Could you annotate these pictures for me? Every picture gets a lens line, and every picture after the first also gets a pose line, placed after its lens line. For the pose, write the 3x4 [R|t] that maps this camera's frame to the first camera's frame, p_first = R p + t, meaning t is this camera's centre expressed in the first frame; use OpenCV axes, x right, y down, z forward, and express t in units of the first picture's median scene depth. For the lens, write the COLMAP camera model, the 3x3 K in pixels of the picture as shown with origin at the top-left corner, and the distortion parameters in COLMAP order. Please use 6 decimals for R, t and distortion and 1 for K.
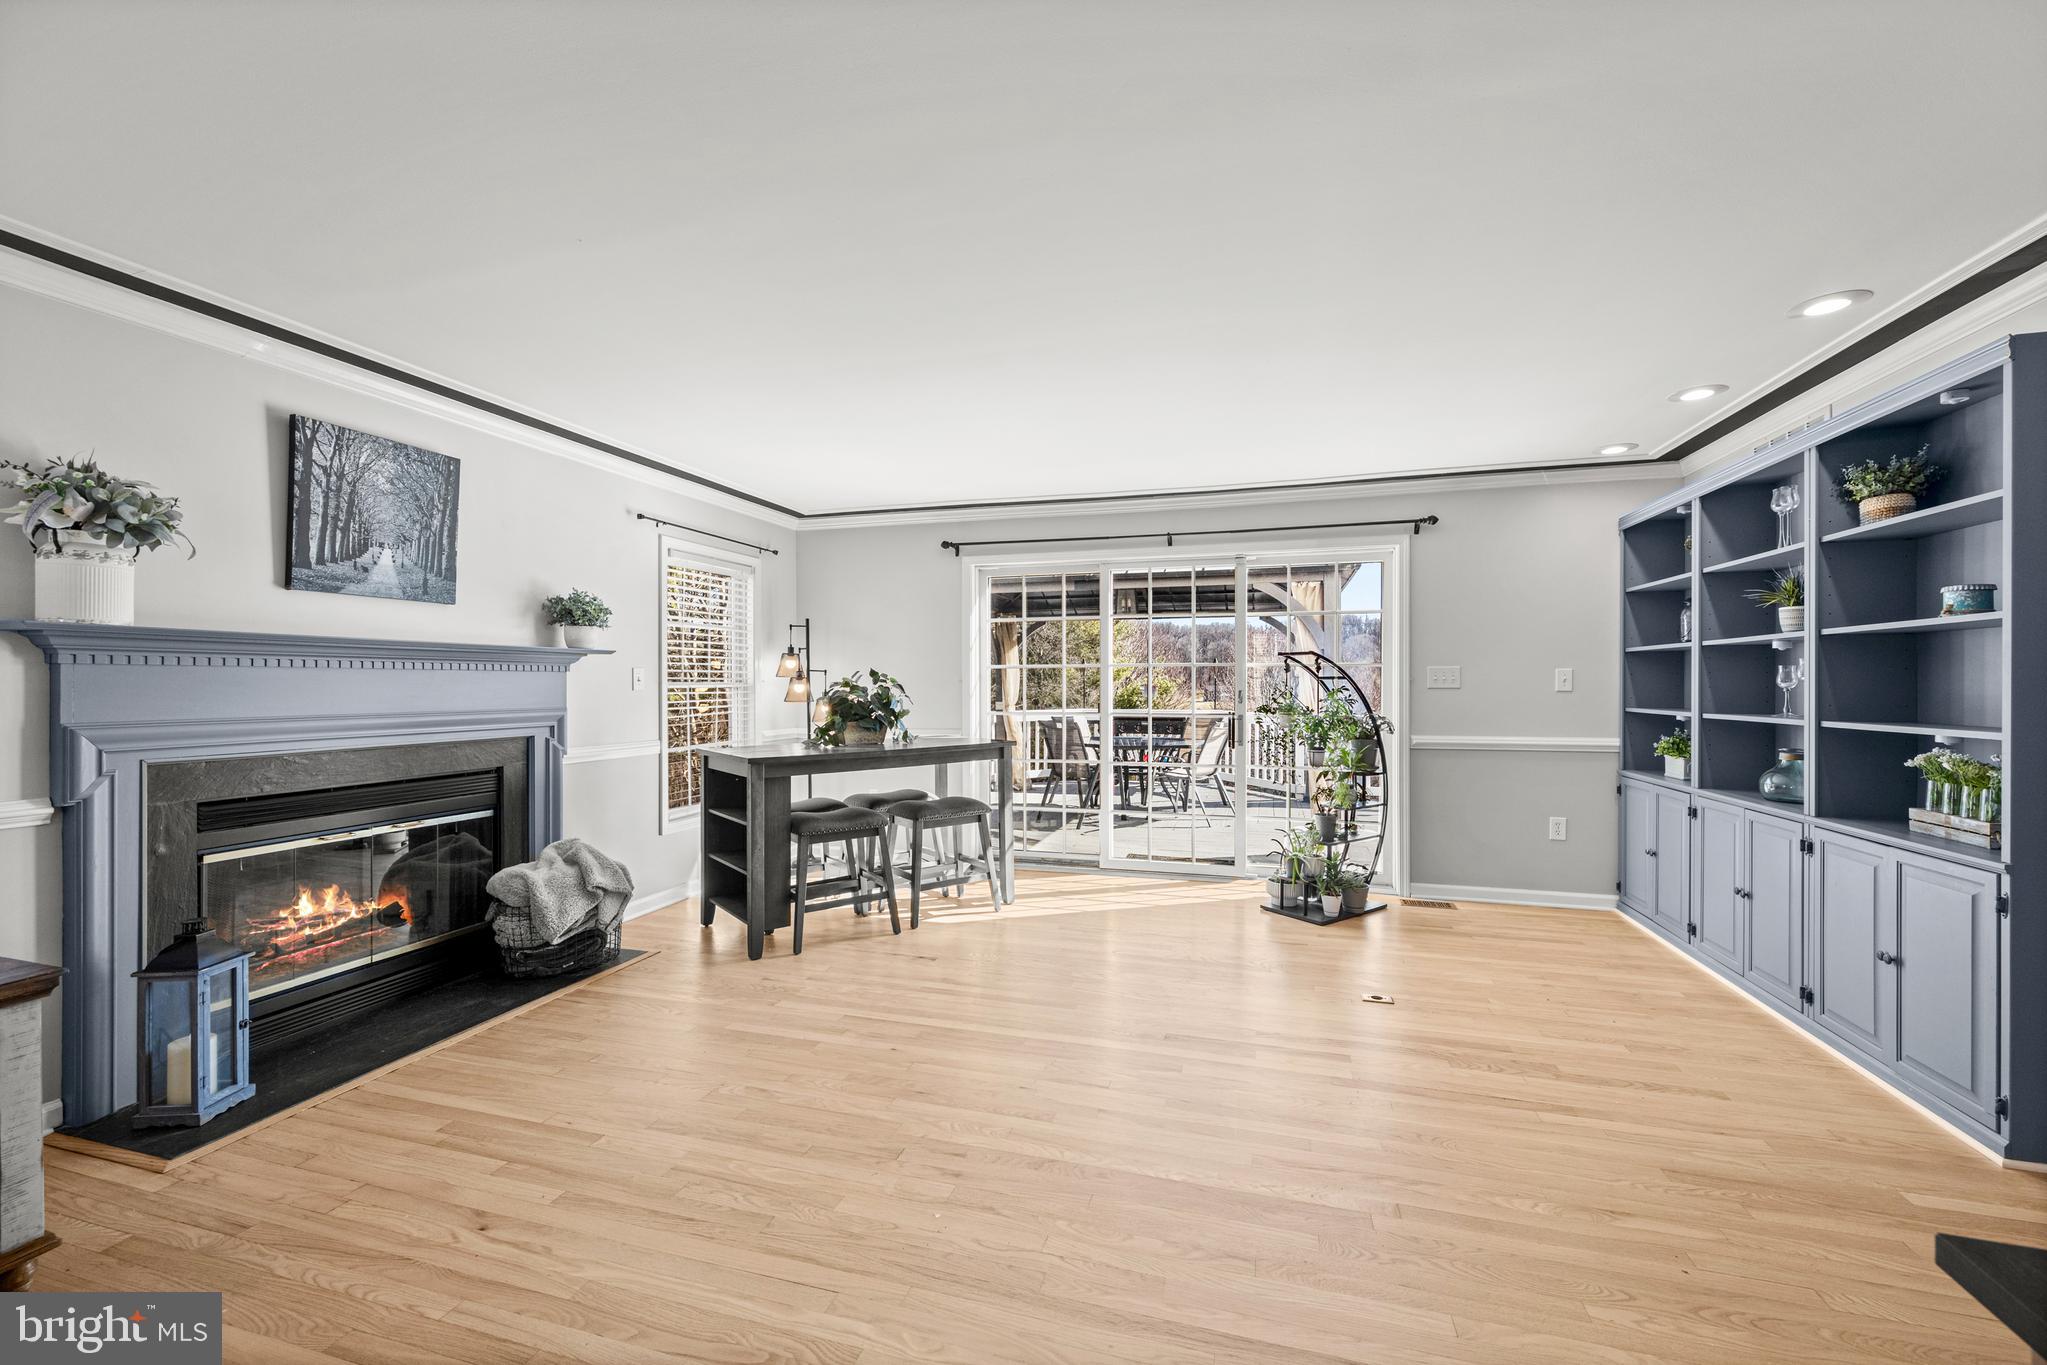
lens RADIAL K [[823.0, 0, 1033.3], [0, 823.0, 676.2], [0, 0, 1]] dist [0.000905, -0.000243]
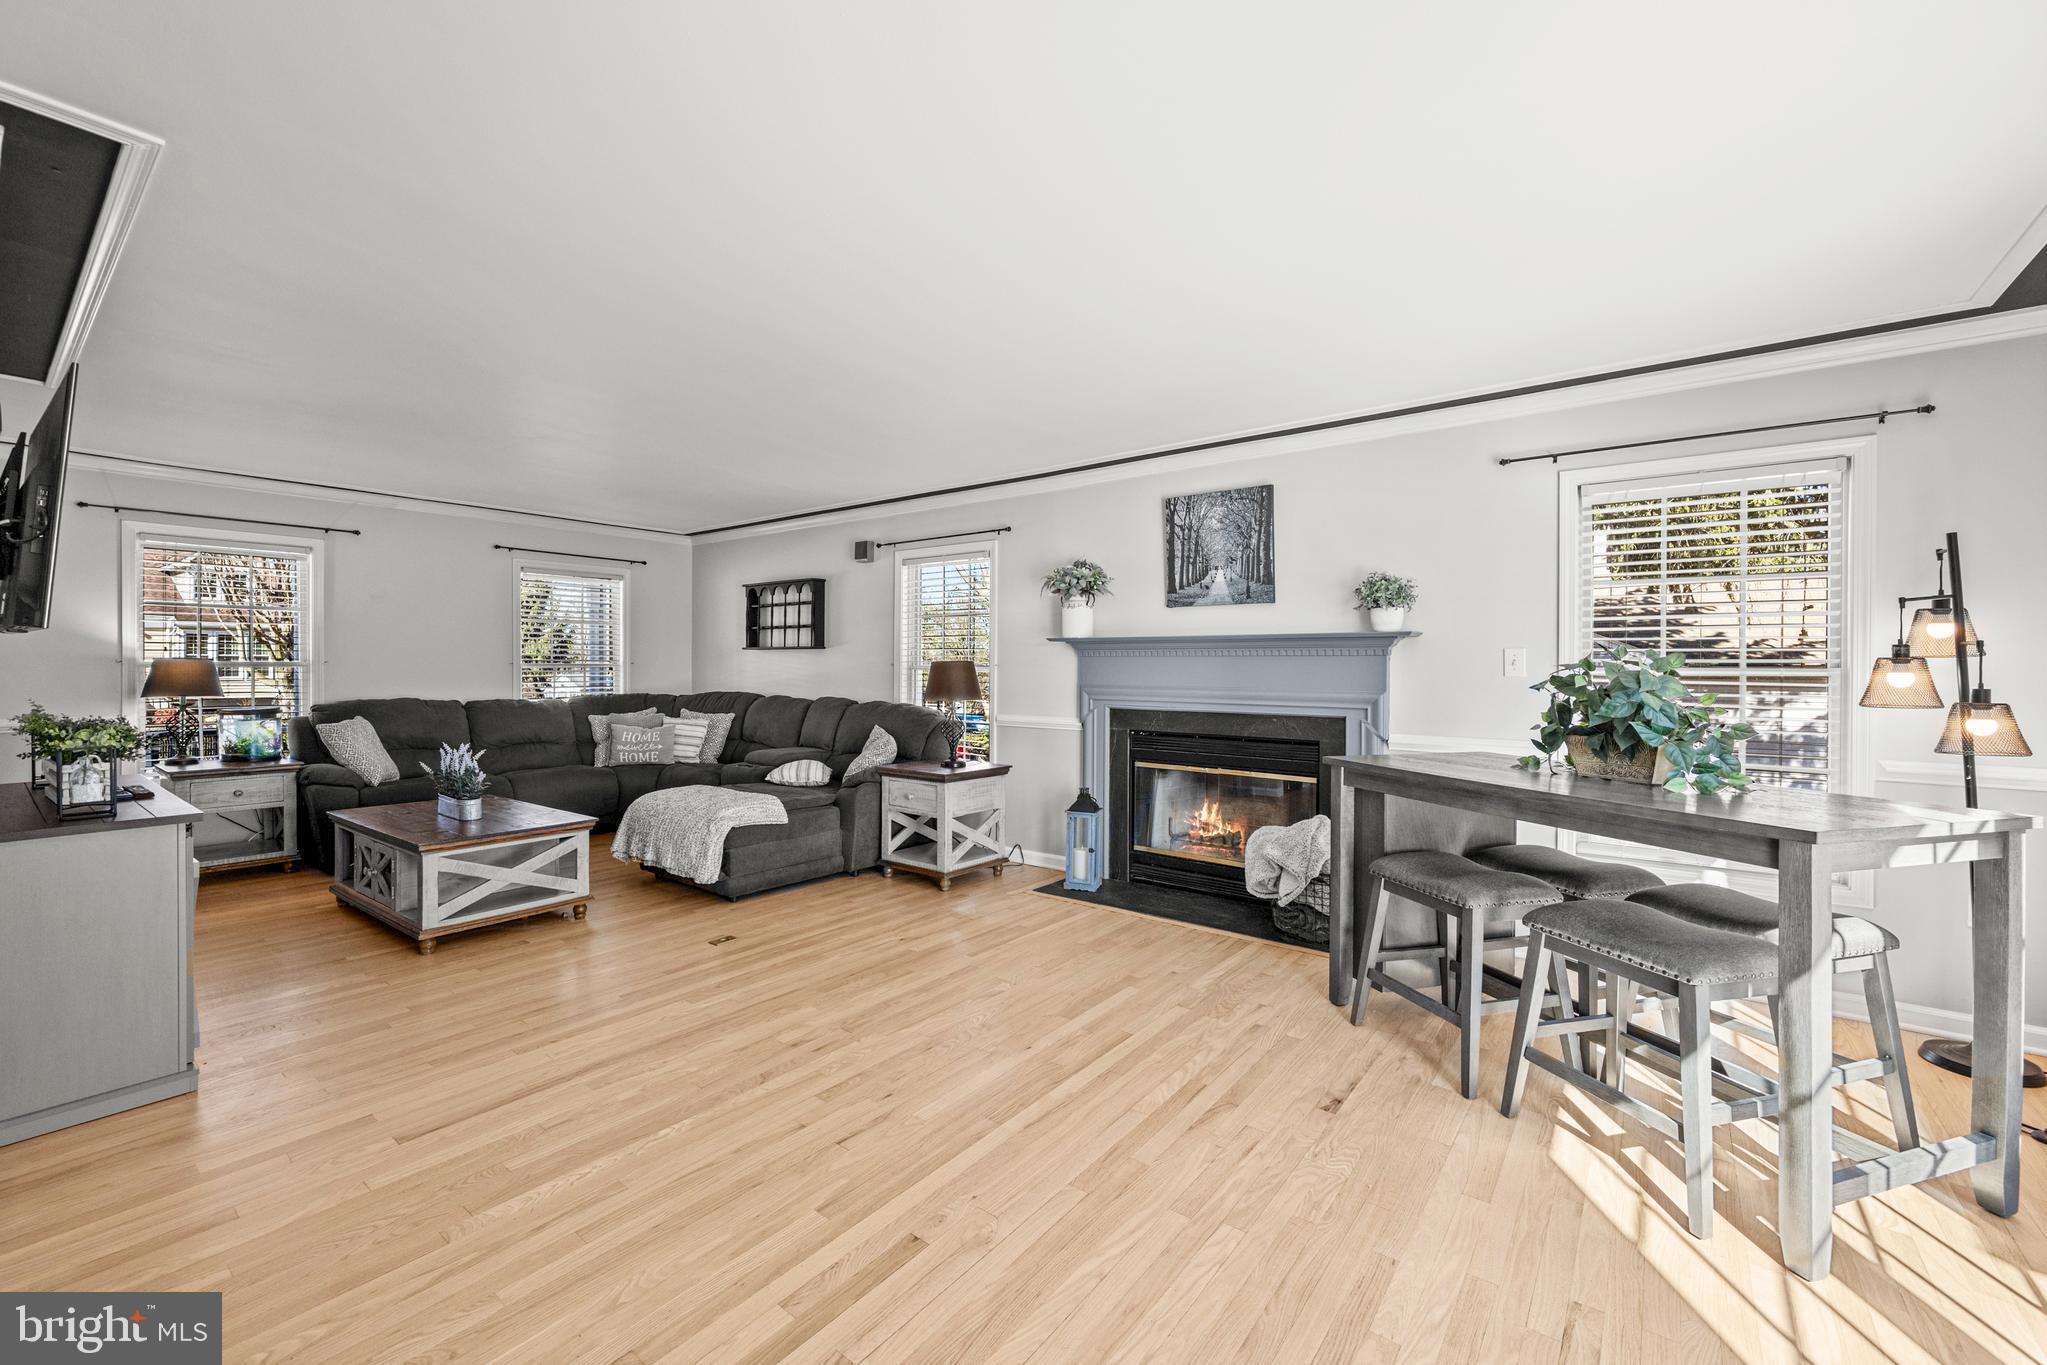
lens RADIAL K [[823.0, 0, 995.7], [0, 823.0, 671.9], [0, 0, 1]] dist [0.000905, -0.000243]
pose [[-0.383700, 0.006946, -0.923432, 0.510343], [0.003980, 0.999975, 0.005868, 0.006334], [0.923449, -0.001424, -0.383718, 0.934292]]
